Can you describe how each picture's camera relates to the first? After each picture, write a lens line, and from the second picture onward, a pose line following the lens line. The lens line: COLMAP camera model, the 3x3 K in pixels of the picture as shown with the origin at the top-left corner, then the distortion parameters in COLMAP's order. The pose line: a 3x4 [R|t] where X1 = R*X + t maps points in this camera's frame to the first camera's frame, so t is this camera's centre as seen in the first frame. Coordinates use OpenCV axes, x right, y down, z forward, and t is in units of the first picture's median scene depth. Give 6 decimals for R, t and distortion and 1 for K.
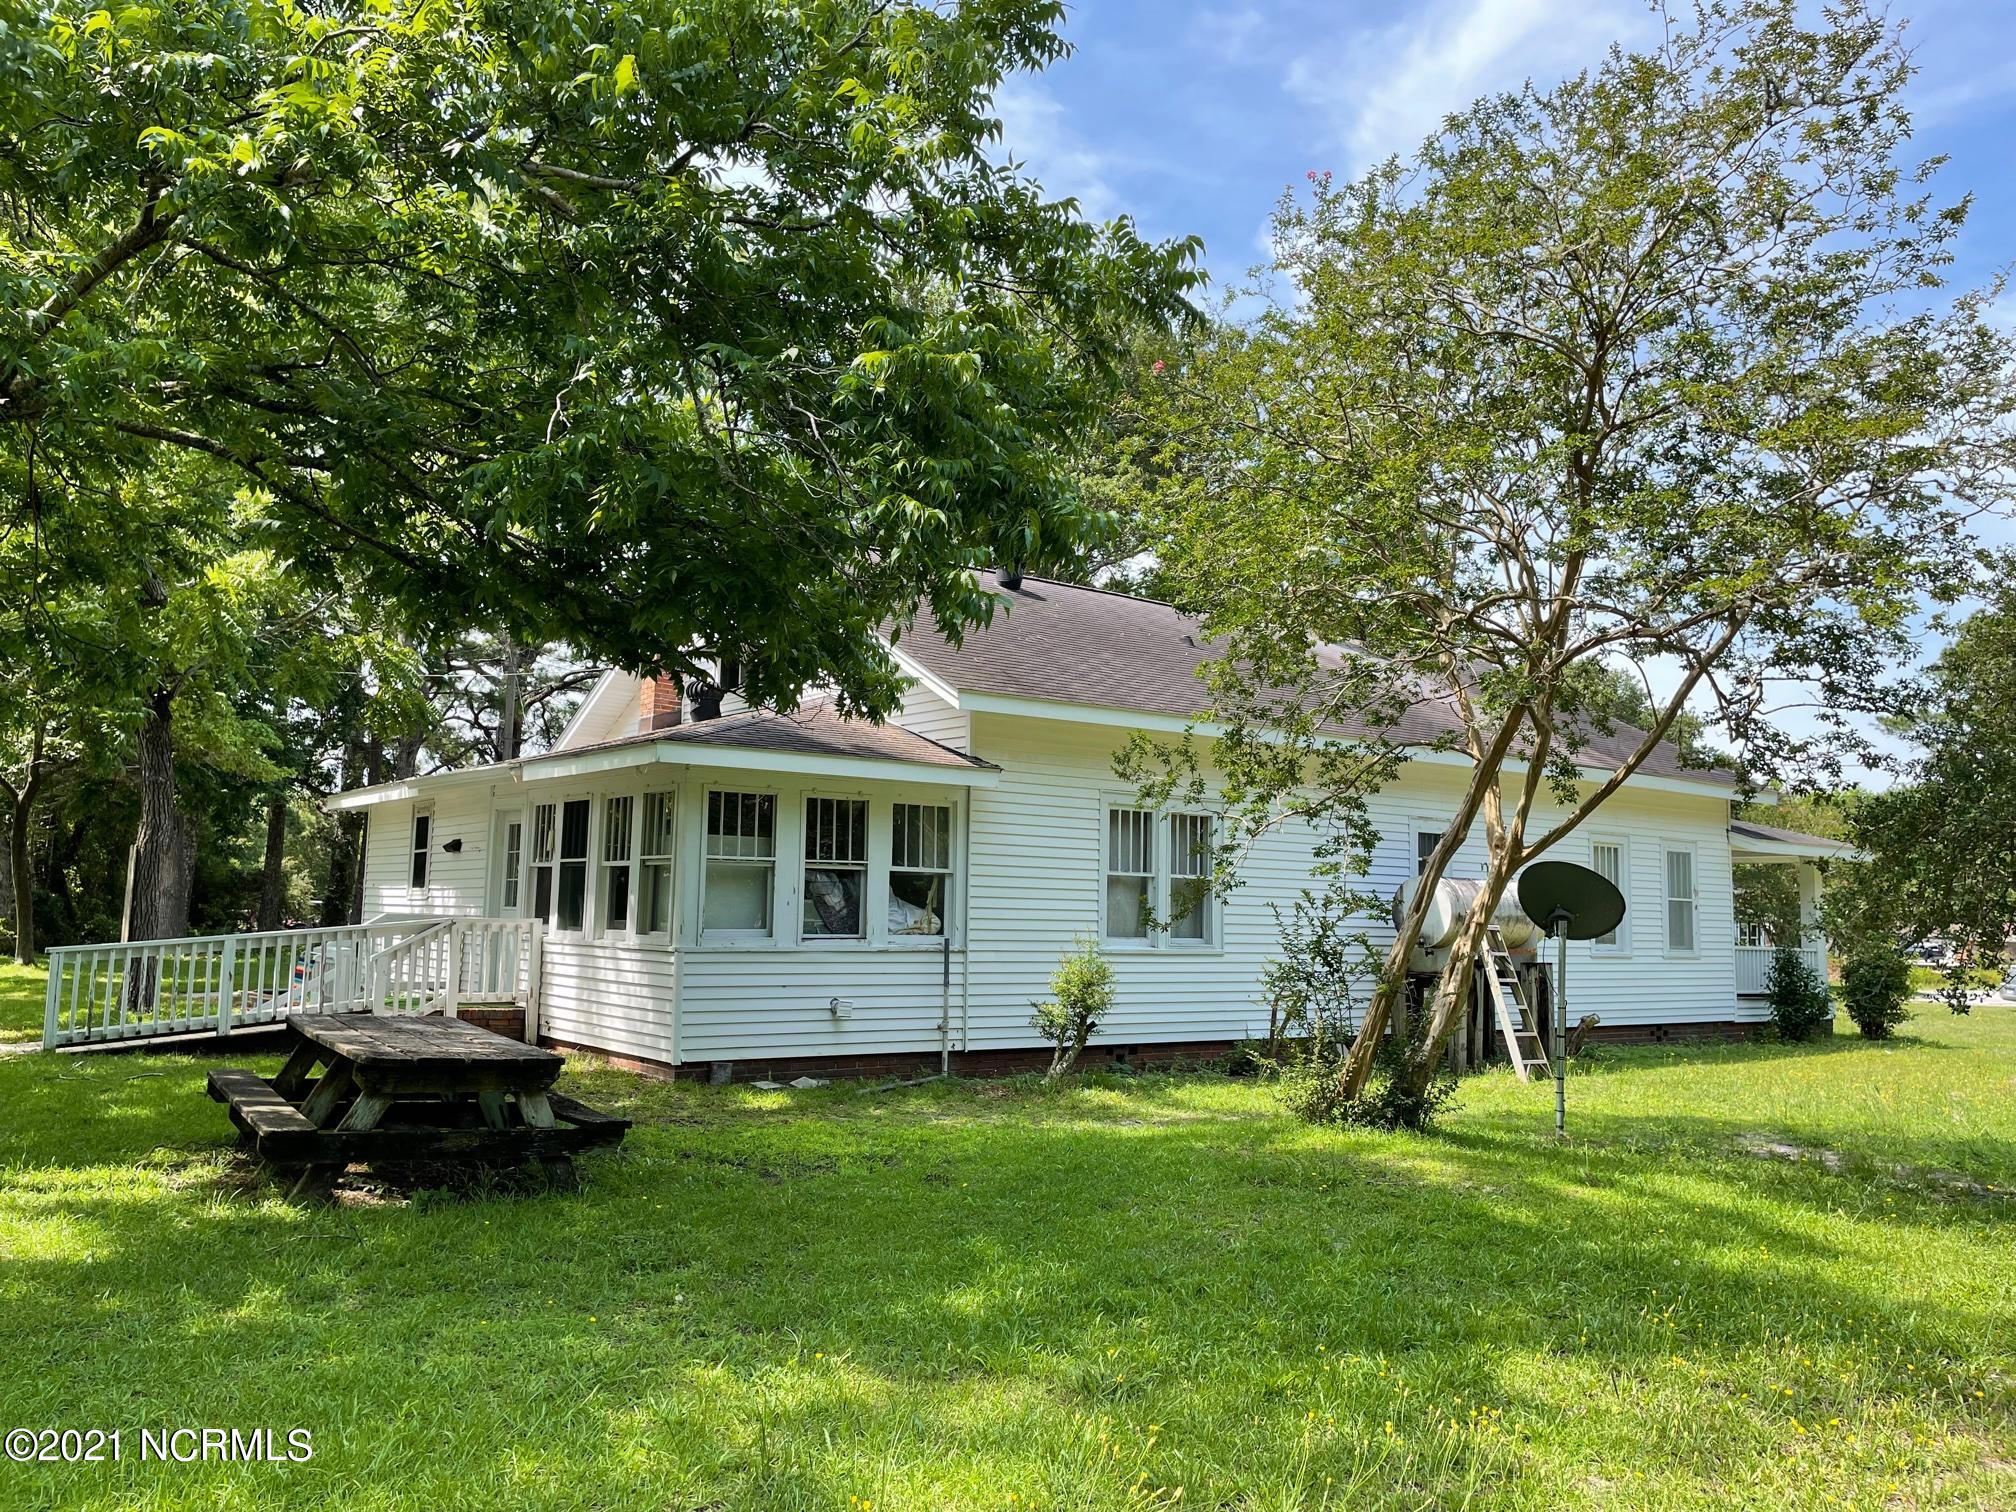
lens RADIAL K [[1534.2, 0, 1008.0], [0, 1534.2, 756.0], [0, 0, 1]] dist [0.089990, -0.120440]
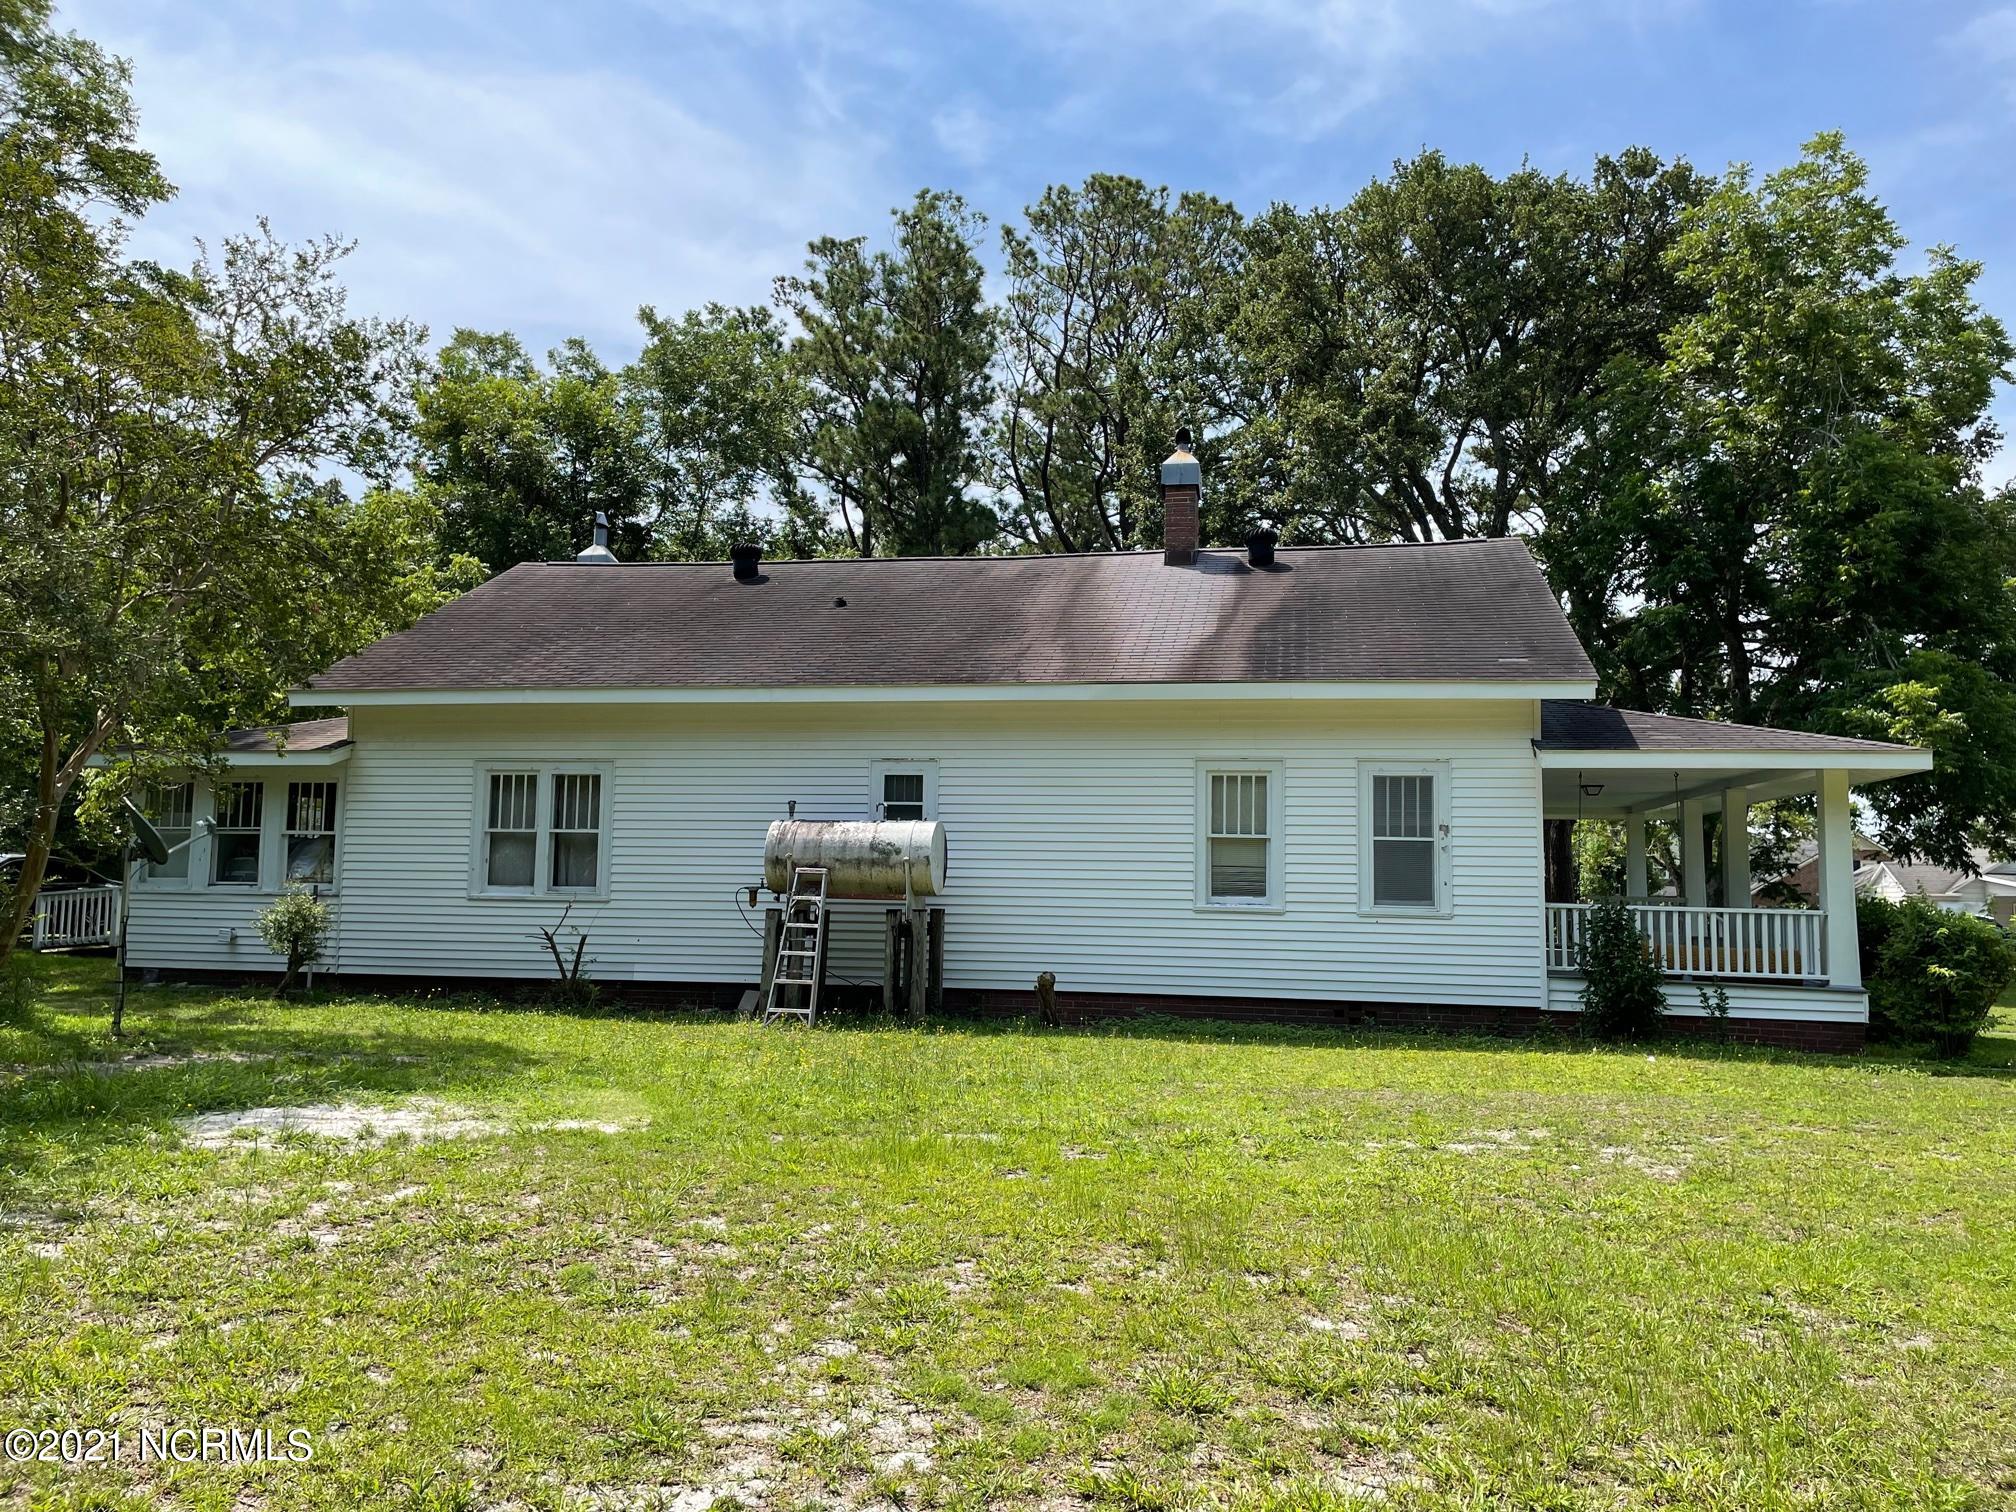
lens RADIAL K [[1534.2, 0, 1008.0], [0, 1534.2, 756.0], [0, 0, 1]] dist [0.089990, -0.120440]
pose [[0.683688, -0.074806, -0.725931, 1.178823], [0.072815, 0.996761, -0.034137, 0.087309], [0.726133, -0.029520, 0.686920, 0.474304]]
